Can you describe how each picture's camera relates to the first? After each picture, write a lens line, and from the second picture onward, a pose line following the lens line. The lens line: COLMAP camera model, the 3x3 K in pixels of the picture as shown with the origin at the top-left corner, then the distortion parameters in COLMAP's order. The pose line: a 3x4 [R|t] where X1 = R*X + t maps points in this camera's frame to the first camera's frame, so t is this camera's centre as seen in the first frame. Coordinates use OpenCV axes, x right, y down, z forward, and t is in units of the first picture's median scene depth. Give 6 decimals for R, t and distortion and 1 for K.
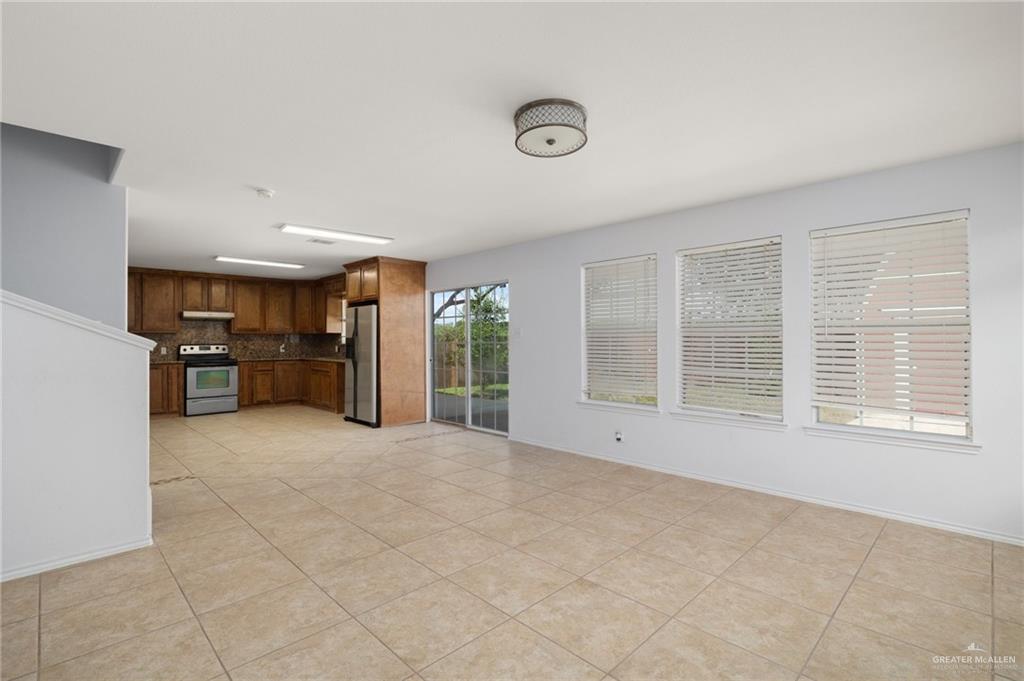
lens RADIAL K [[480.2, 0, 508.5], [0, 480.2, 338.7], [0, 0, 1]] dist [-0.004139, -0.000122]
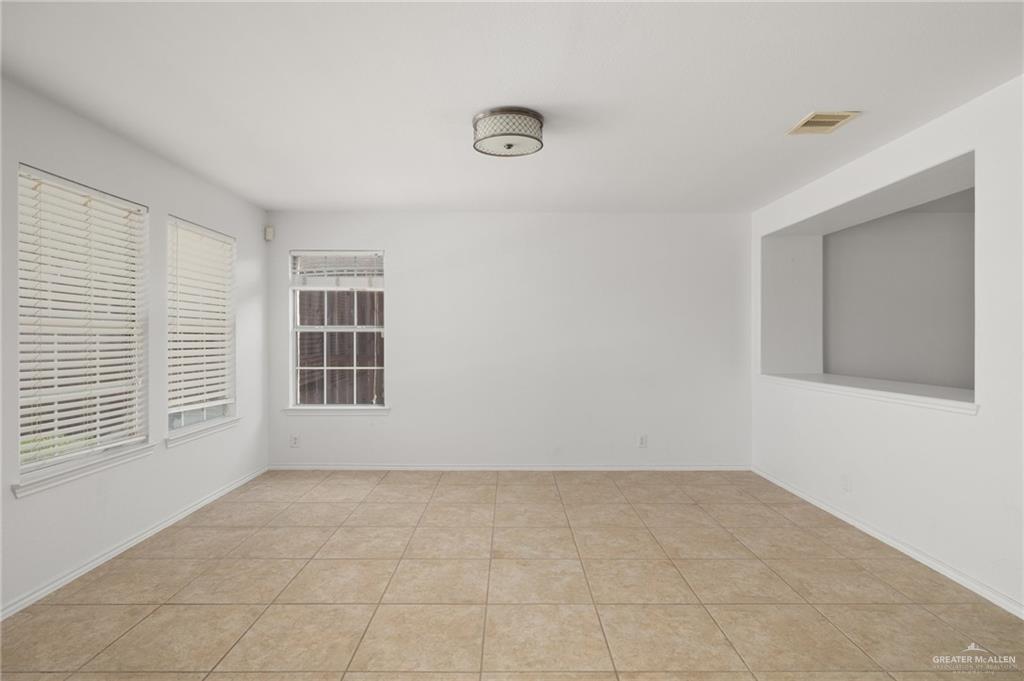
lens RADIAL K [[535.5, 0, 508.7], [0, 535.5, 338.7], [0, 0, 1]] dist [0.003983, 0.000117]
pose [[-0.714686, -0.002334, 0.699442, -0.664939], [-0.000281, 0.999995, 0.003049, -0.002443], [-0.699446, 0.001983, -0.714683, 1.688608]]
